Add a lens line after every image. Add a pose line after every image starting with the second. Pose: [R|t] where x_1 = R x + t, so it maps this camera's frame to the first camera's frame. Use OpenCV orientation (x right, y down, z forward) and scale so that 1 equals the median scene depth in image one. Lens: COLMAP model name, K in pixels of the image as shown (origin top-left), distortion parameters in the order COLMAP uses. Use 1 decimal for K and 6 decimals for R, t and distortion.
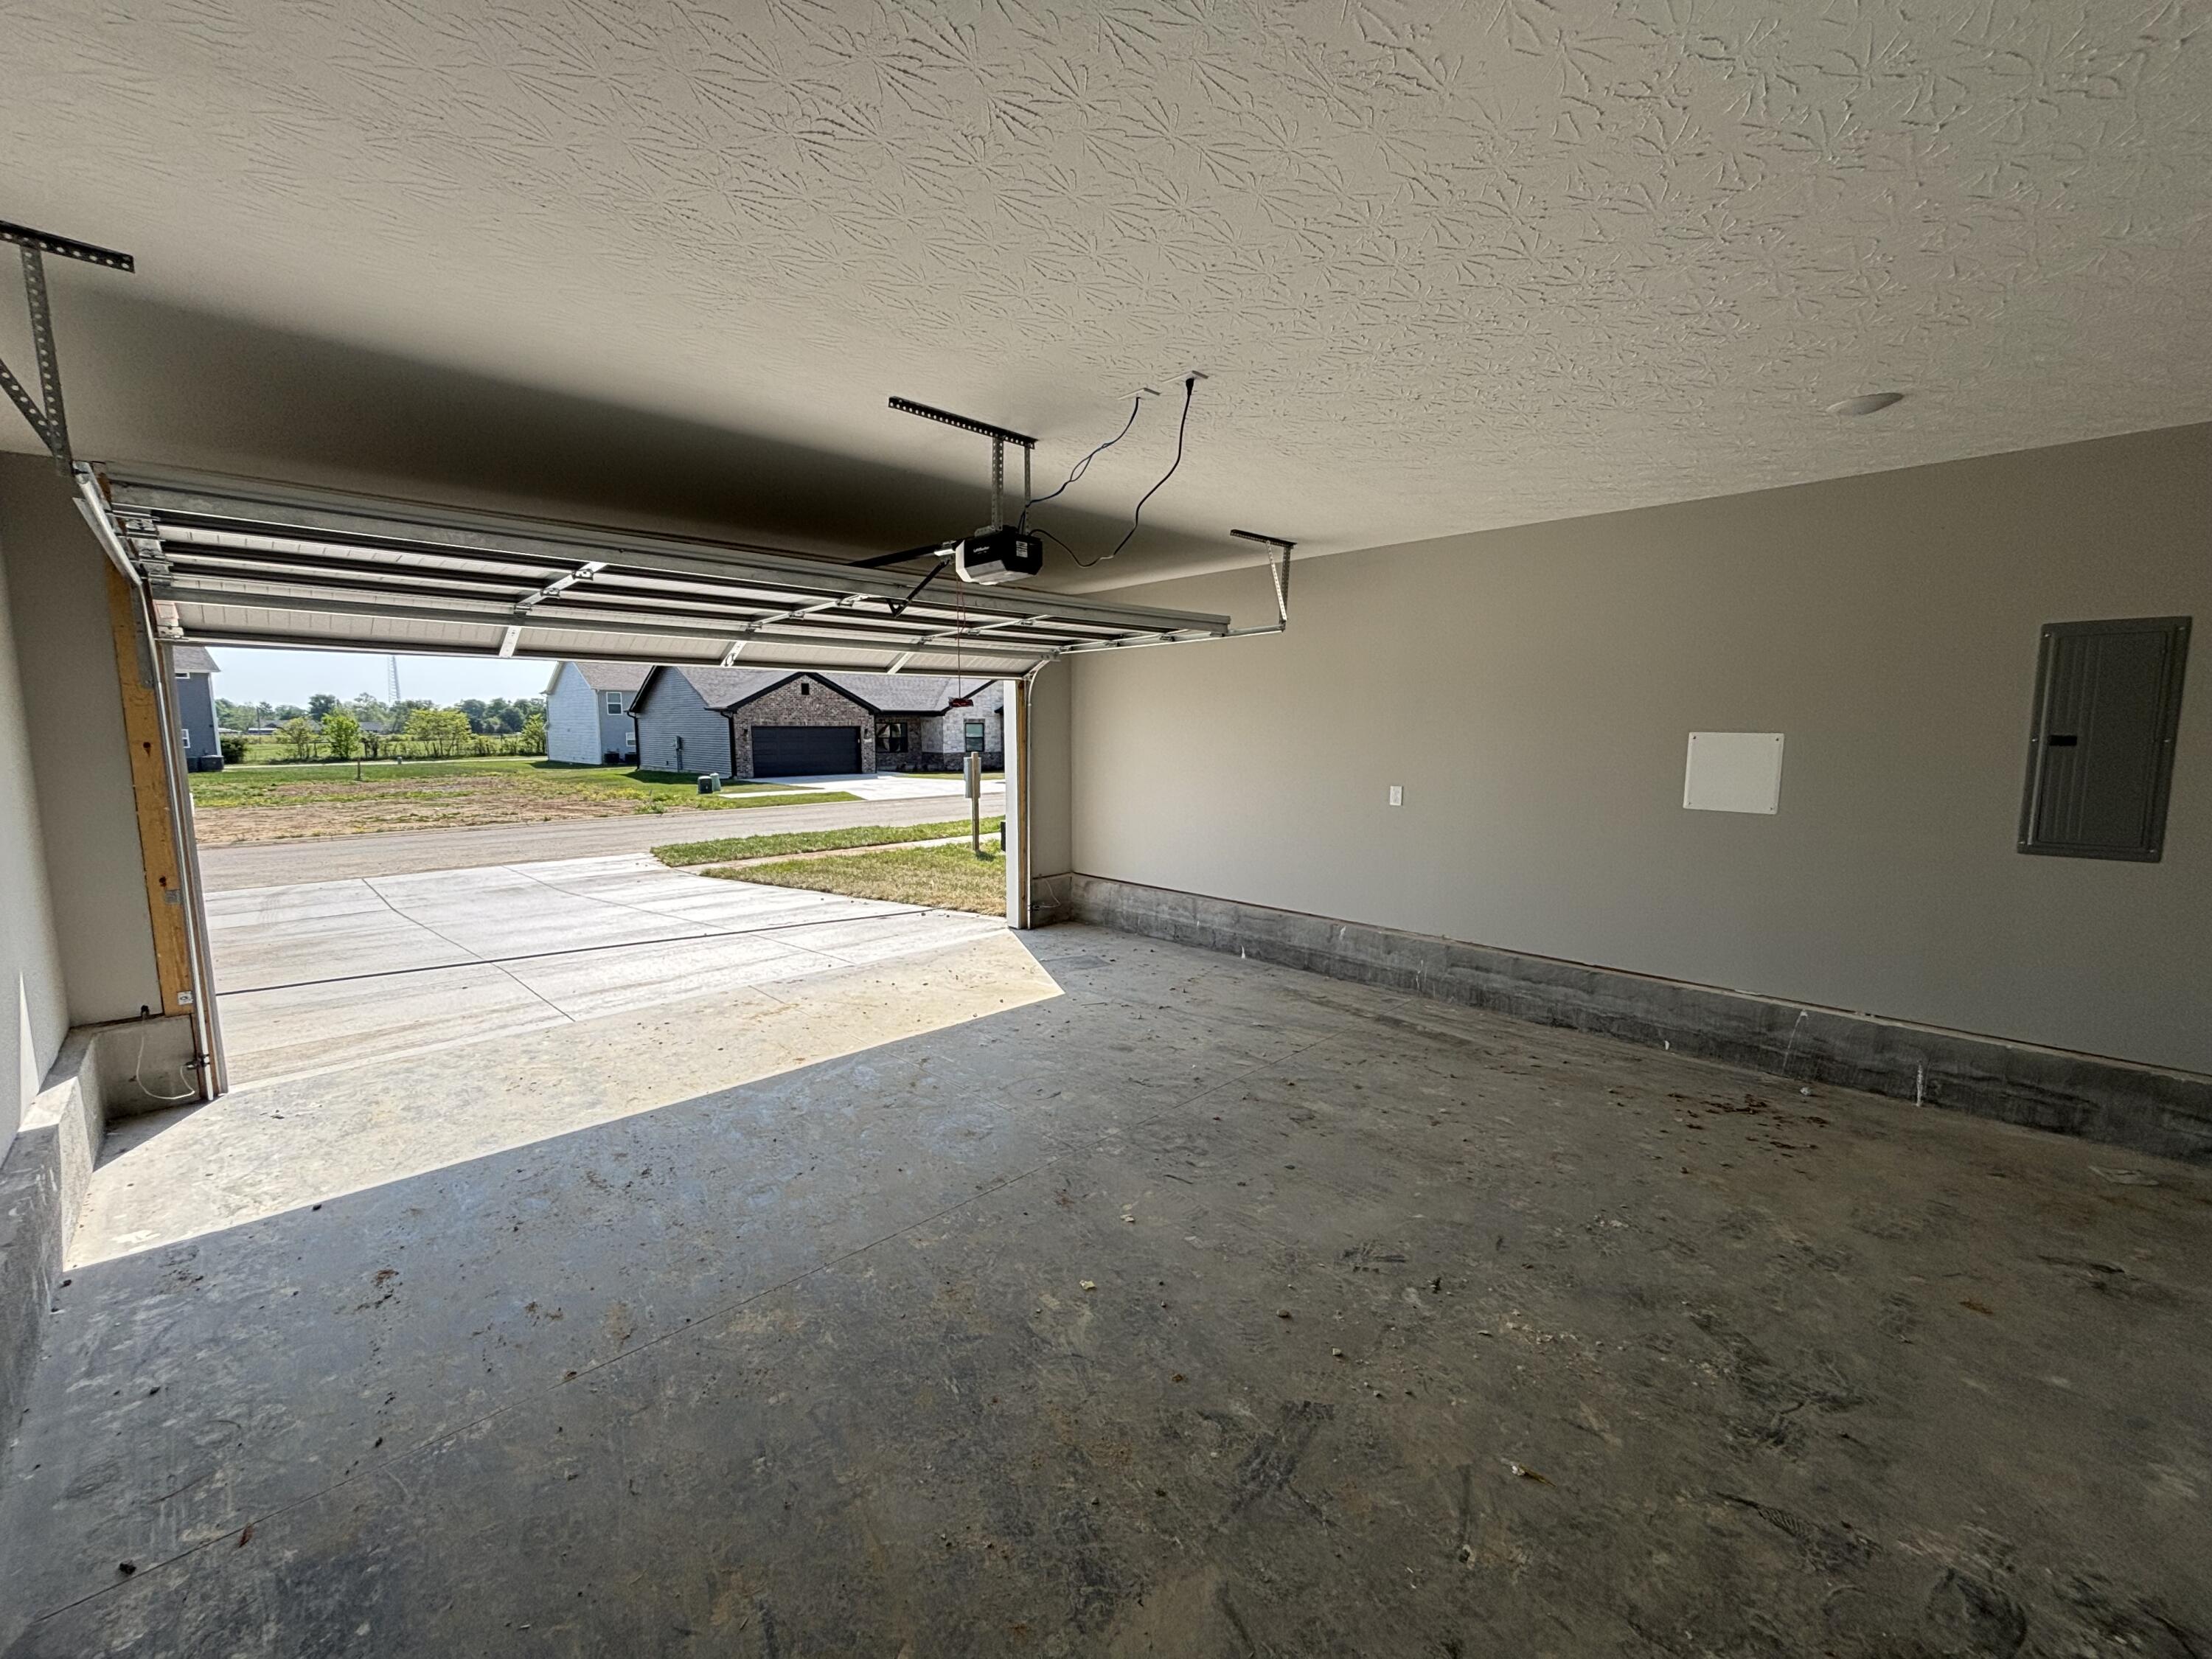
lens RADIAL K [[897.7, 0, 1105.5], [0, 897.7, 832.2], [0, 0, 1]] dist [0.000092, 0.000232]
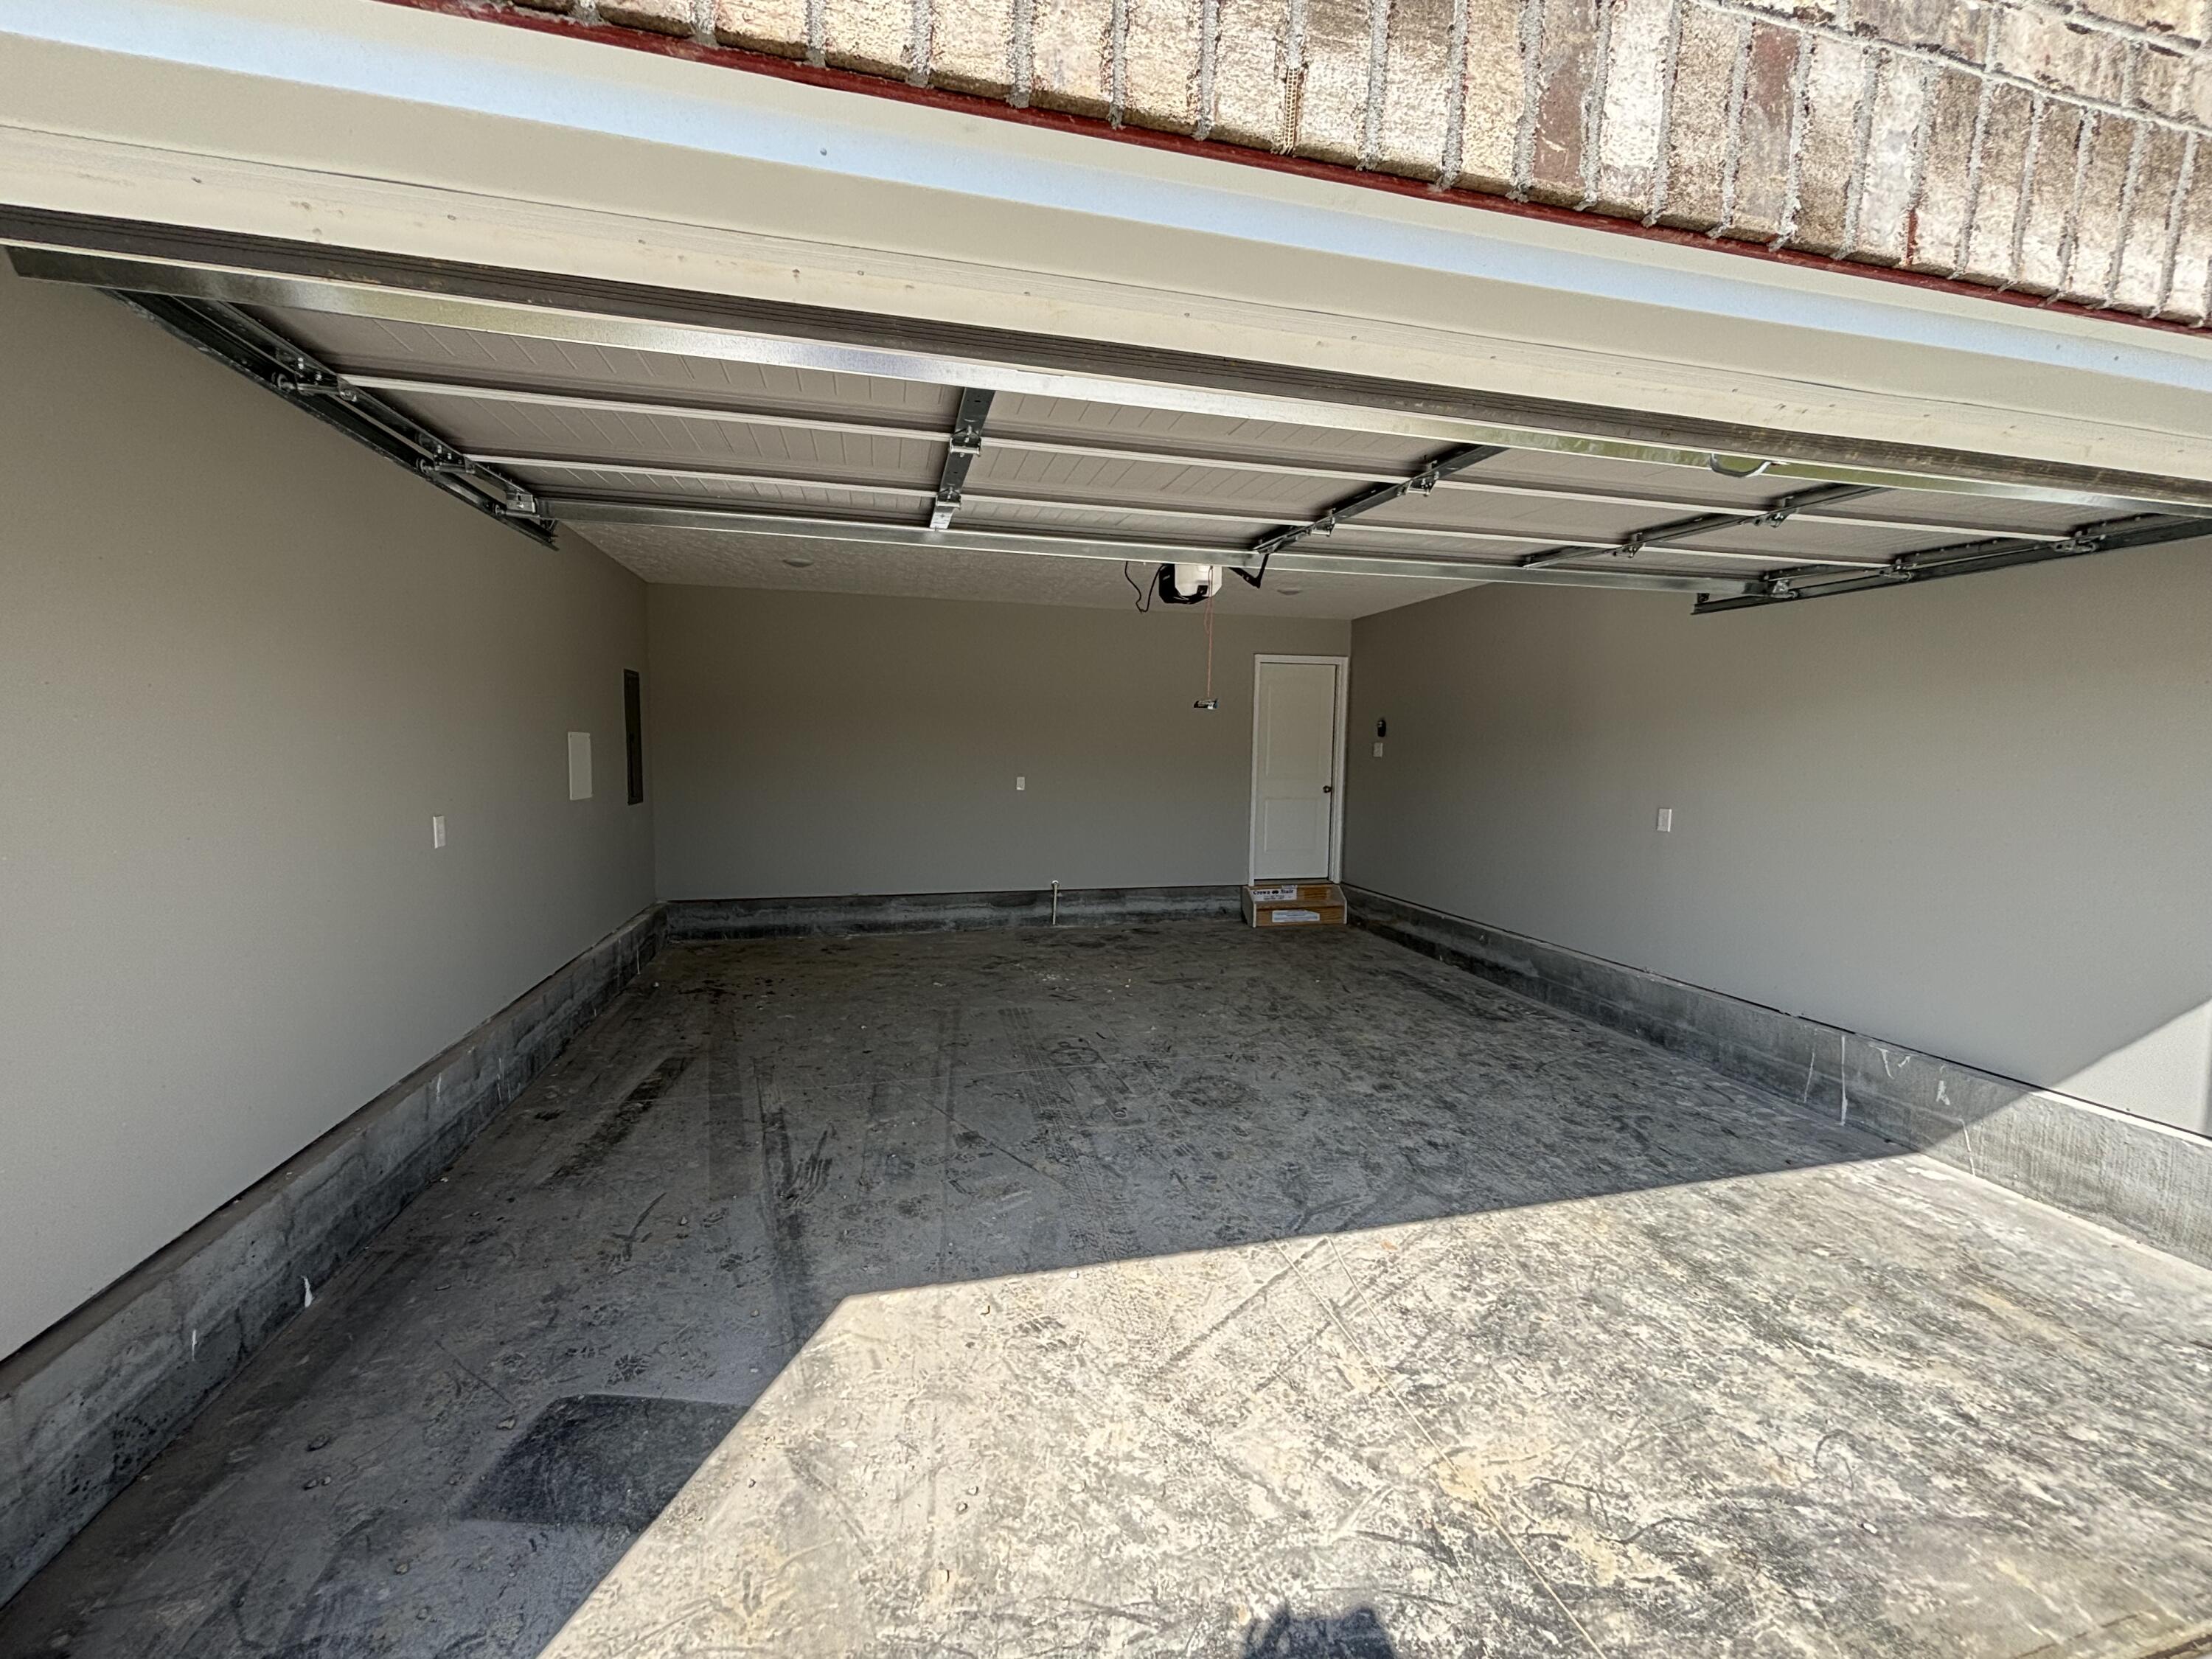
lens RADIAL K [[897.7, 0, 1107.7], [0, 897.7, 829.6], [0, 0, 1]] dist [0.000092, 0.000232]
pose [[-0.868835, -0.053515, 0.492201, -0.514276], [0.049878, 0.979623, 0.194554, -0.188646], [-0.492583, 0.193585, -0.848461, 1.755991]]
